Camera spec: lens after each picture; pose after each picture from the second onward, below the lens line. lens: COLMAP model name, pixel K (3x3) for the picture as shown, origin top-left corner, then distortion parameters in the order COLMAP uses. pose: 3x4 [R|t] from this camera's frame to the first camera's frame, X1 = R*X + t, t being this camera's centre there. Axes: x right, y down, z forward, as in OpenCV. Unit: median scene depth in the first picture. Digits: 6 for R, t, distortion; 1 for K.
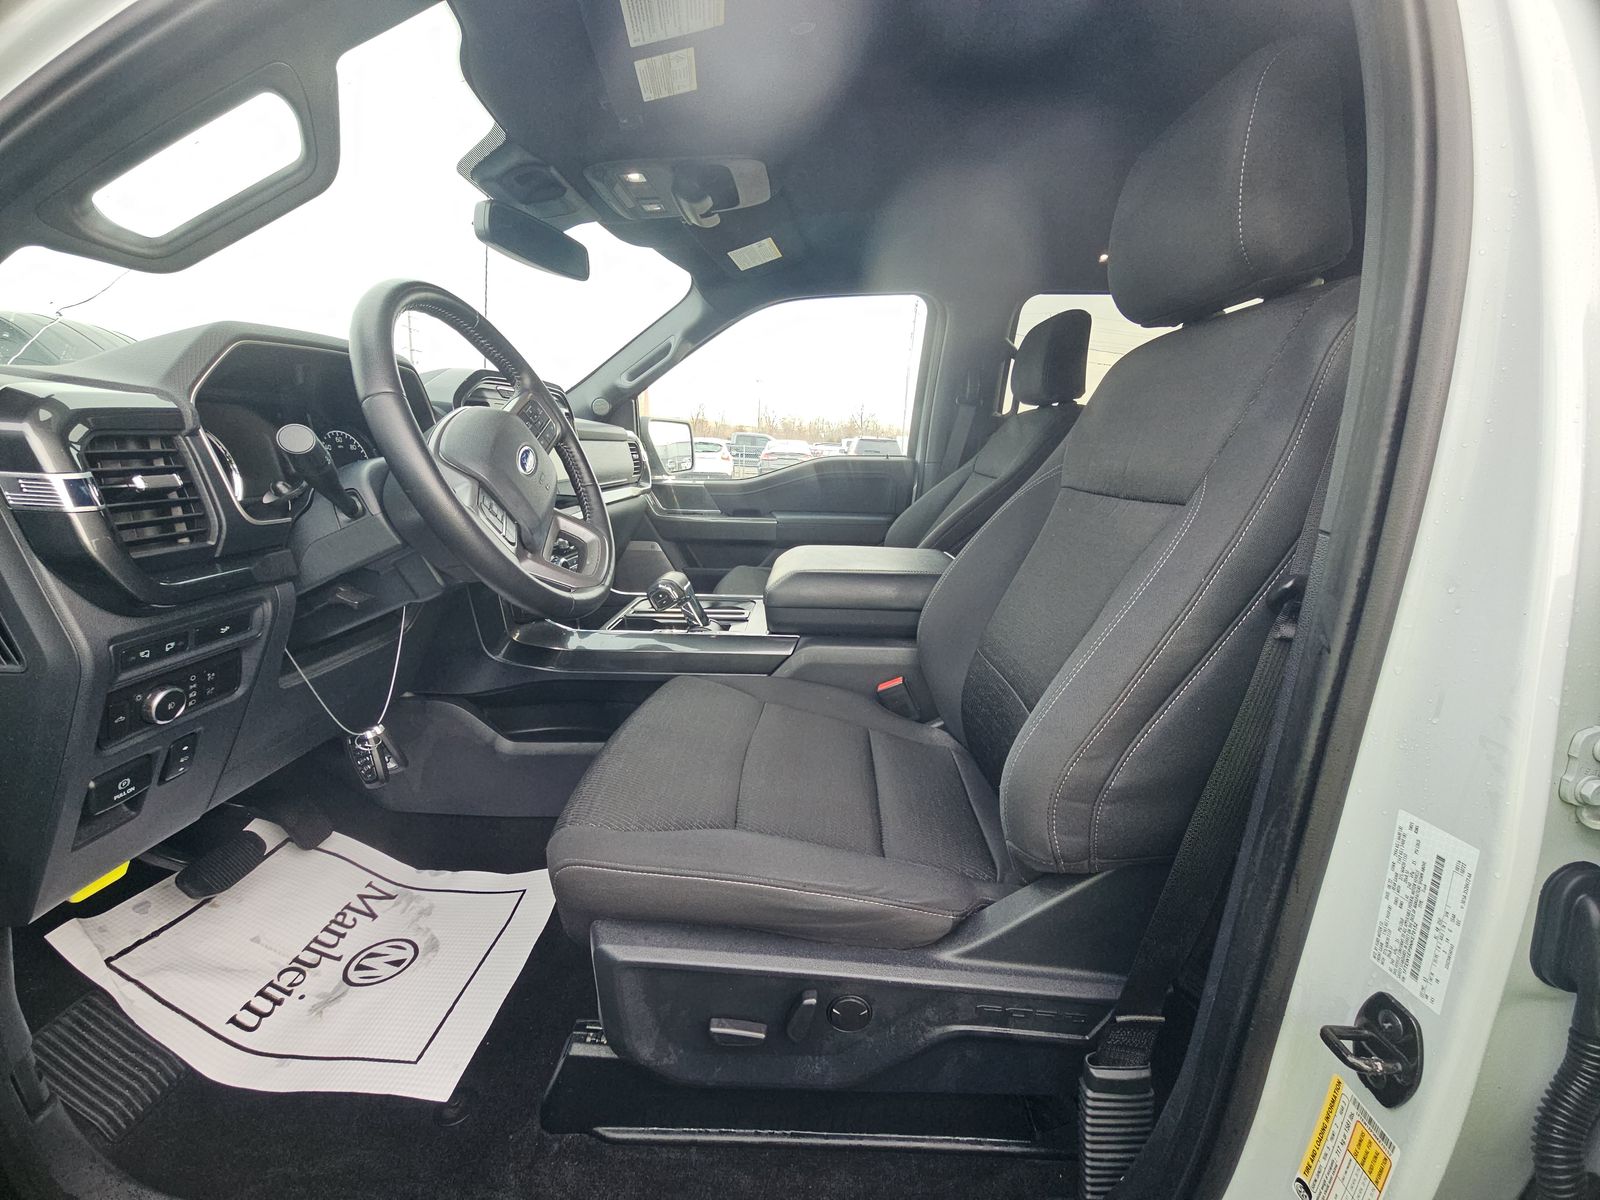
lens RADIAL K [[637.4, 0, 800.7], [0, 637.4, 602.2], [0, 0, 1]] dist [0.001812, -0.006566]
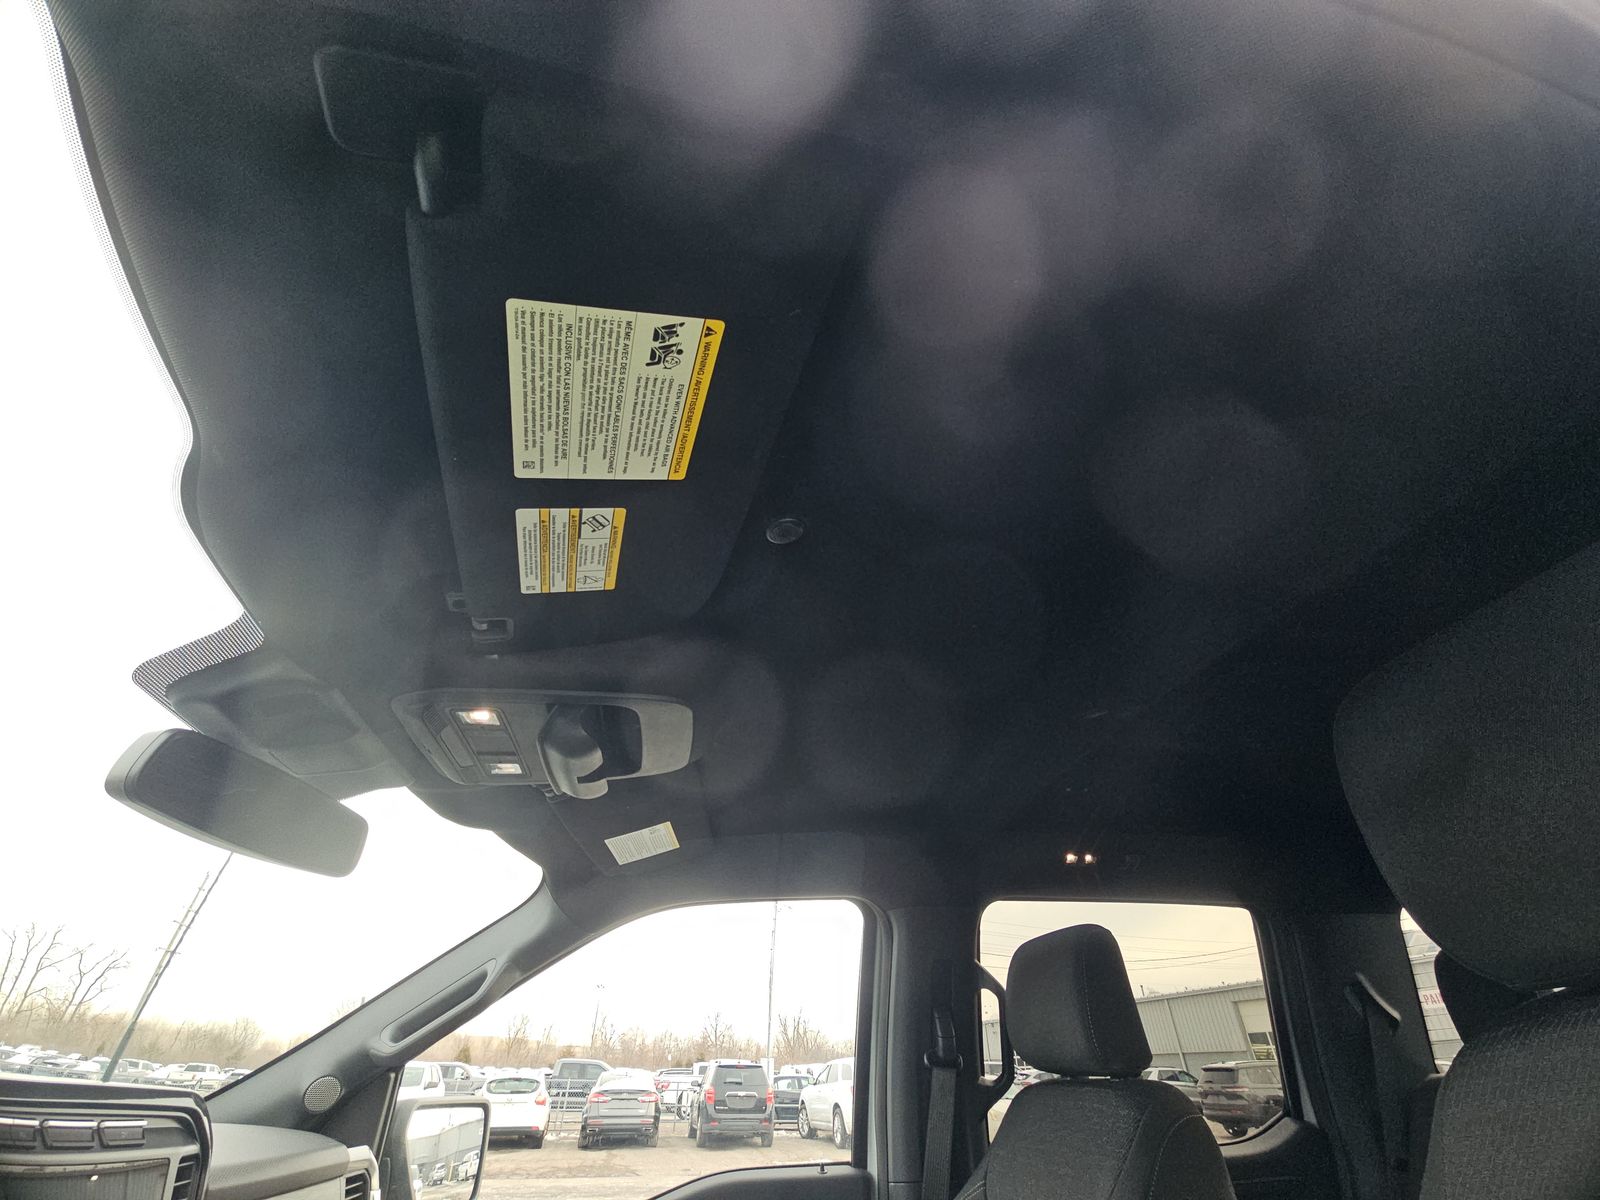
lens RADIAL K [[637.4, 0, 786.2], [0, 637.4, 594.0], [0, 0, 1]] dist [0.001812, -0.006566]
pose [[0.983445, 0.086520, 0.159217, -0.059443], [0.068122, 0.637672, -0.767290, -0.189935], [-0.167913, 0.765434, 0.621221, 0.362985]]
